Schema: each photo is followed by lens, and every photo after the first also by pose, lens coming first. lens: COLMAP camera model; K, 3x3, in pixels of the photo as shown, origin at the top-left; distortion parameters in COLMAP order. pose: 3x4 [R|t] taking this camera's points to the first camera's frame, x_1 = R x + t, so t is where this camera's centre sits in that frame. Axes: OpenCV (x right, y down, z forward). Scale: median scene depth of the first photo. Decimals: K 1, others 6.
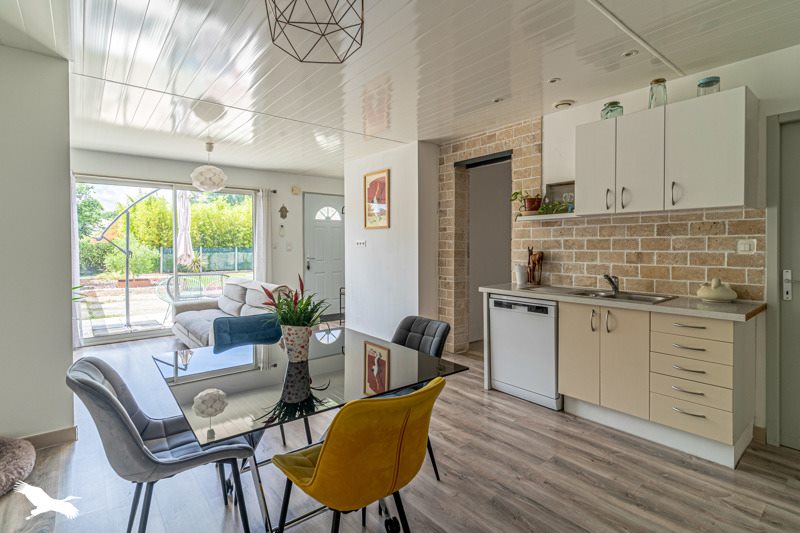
lens RADIAL K [[396.4, 0, 404.1], [0, 396.4, 247.8], [0, 0, 1]] dist [0.166817, 0.000058]
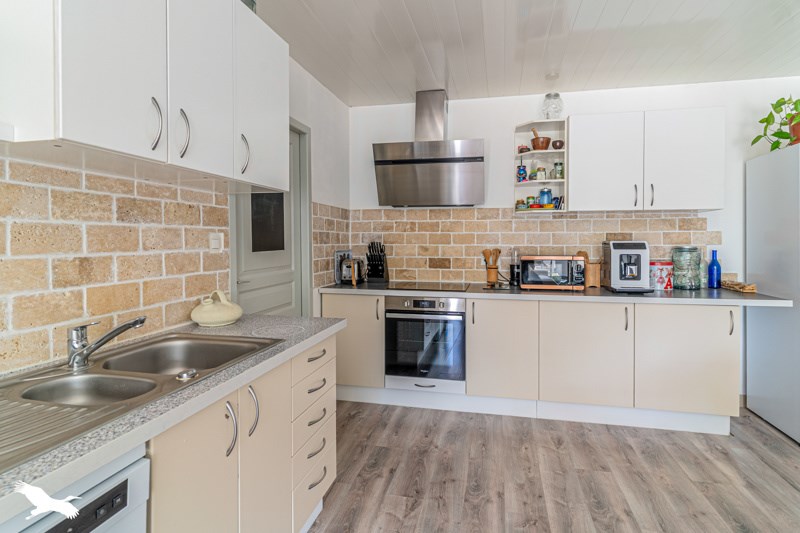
lens RADIAL K [[406.7, 0, 401.5], [0, 406.7, 243.0], [0, 0, 1]] dist [-0.012182, 0.000177]
pose [[-0.616278, -0.005516, 0.787510, 0.046456], [0.004280, 0.999937, 0.010354, -0.007872], [-0.787517, 0.009751, -0.616215, 1.130441]]
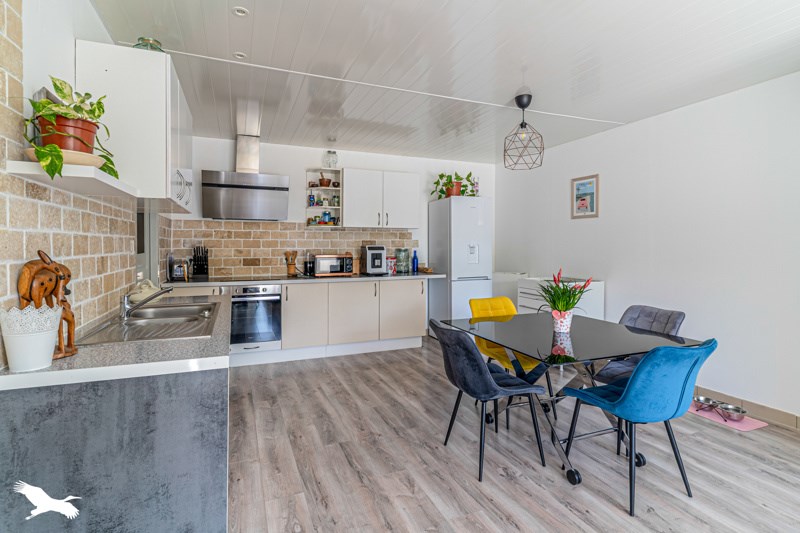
lens RADIAL K [[406.7, 0, 401.5], [0, 406.7, 243.0], [0, 0, 1]] dist [-0.012182, 0.000177]
pose [[-0.959480, 0.000409, 0.281775, -0.098652], [0.000945, 0.999998, 0.001764, -0.013385], [-0.281774, 0.001959, -0.959479, 1.672120]]
